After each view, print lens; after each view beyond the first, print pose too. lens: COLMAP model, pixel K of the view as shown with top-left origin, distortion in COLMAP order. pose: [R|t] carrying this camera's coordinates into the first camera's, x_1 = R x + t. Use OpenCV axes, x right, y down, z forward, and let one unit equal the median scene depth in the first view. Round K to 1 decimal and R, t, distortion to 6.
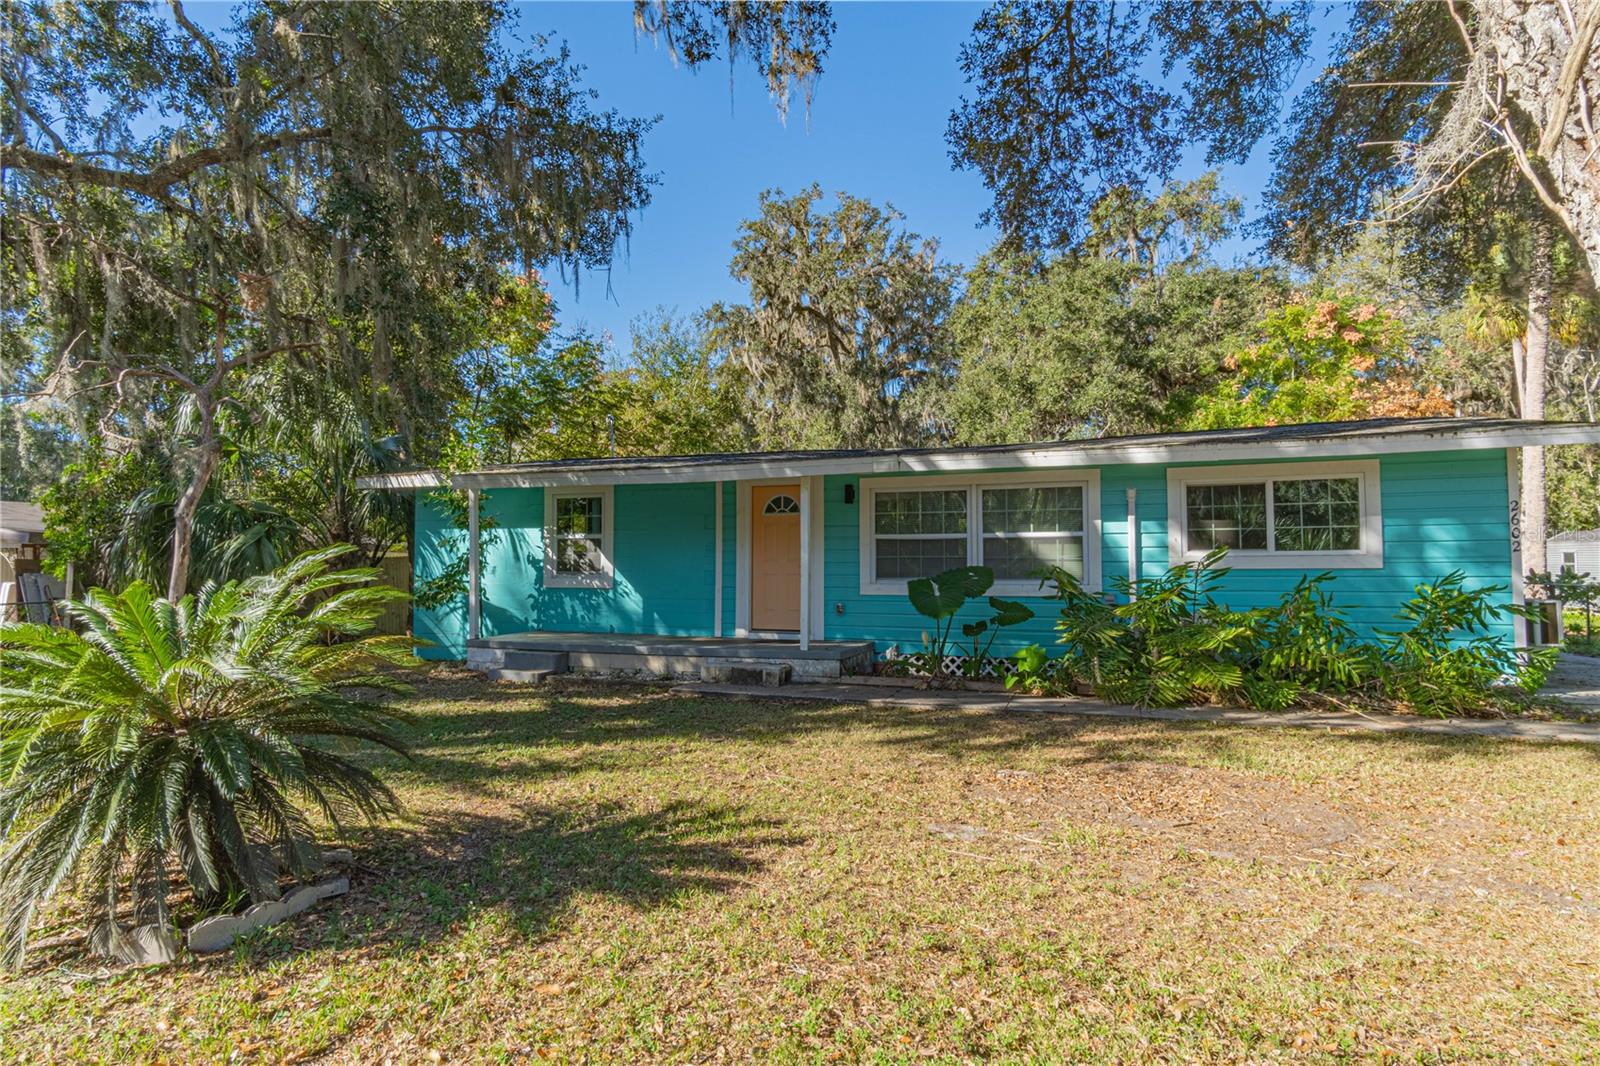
lens RADIAL K [[843.6, 0, 800.0], [0, 843.6, 533.0], [0, 0, 1]] dist [0.004547, -0.000202]
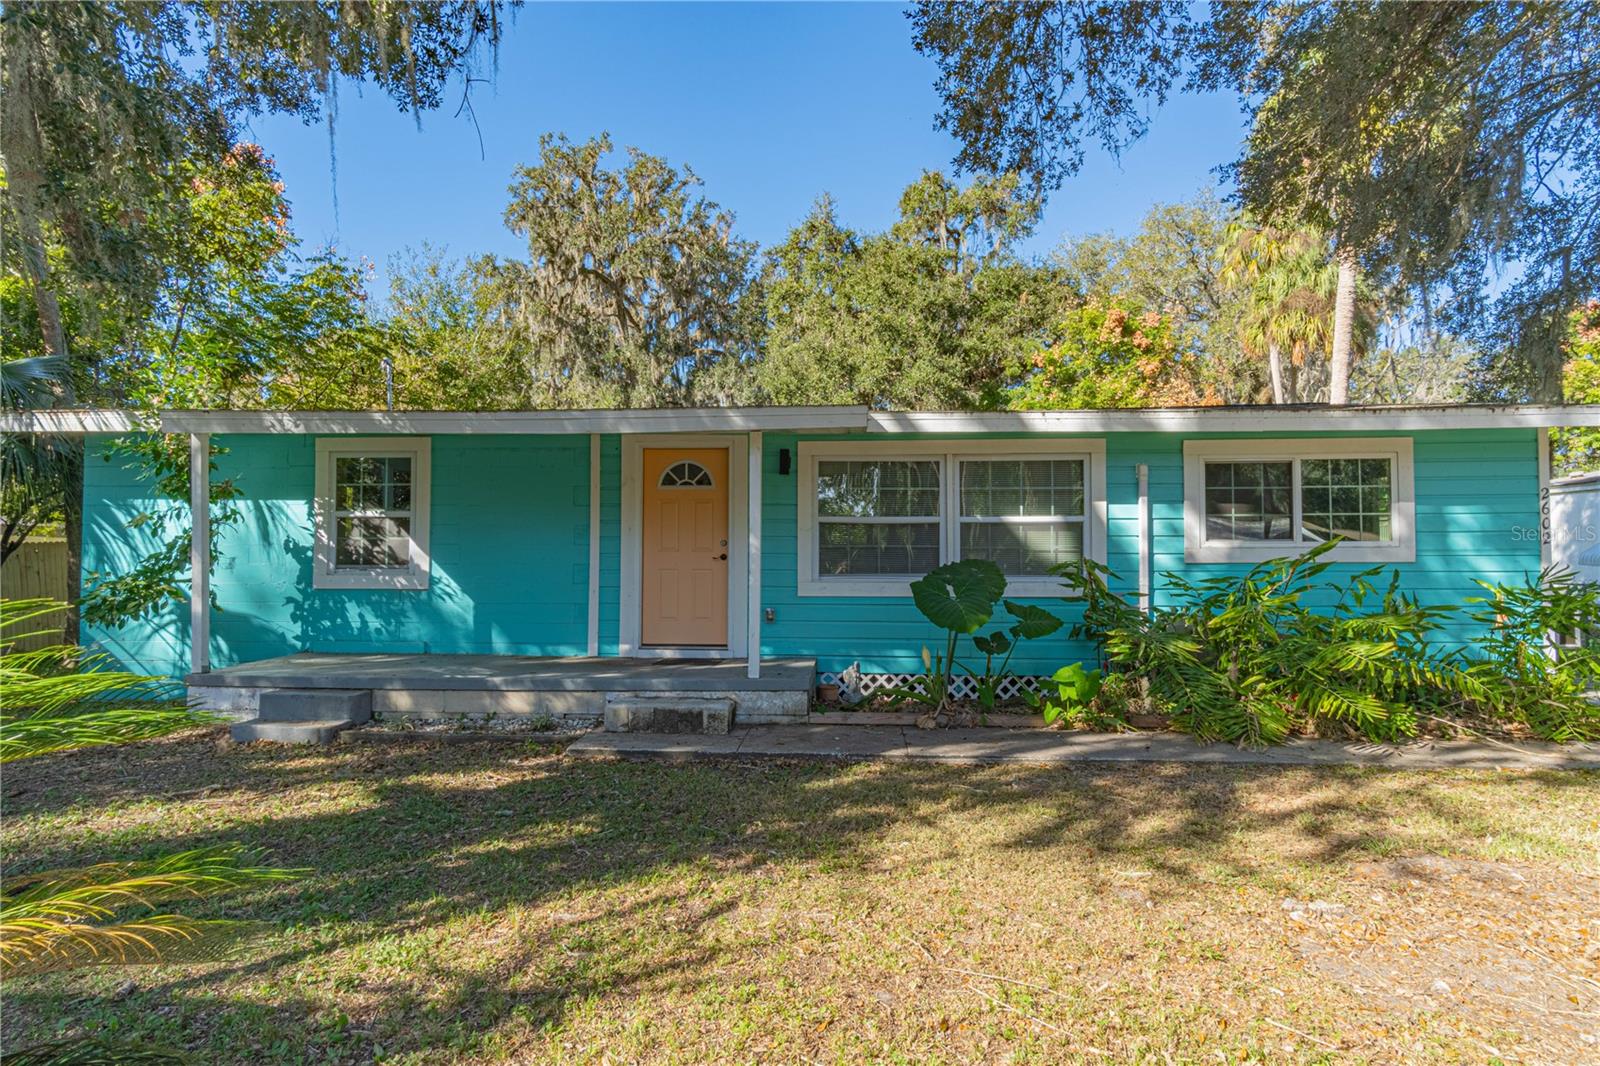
lens RADIAL K [[843.6, 0, 800.0], [0, 843.6, 533.0], [0, 0, 1]] dist [0.004547, -0.000202]
pose [[0.959209, 0.009968, 0.282521, -0.114669], [-0.013478, 0.999854, 0.010482, 0.007403], [-0.282375, -0.013862, 0.959204, 0.227933]]
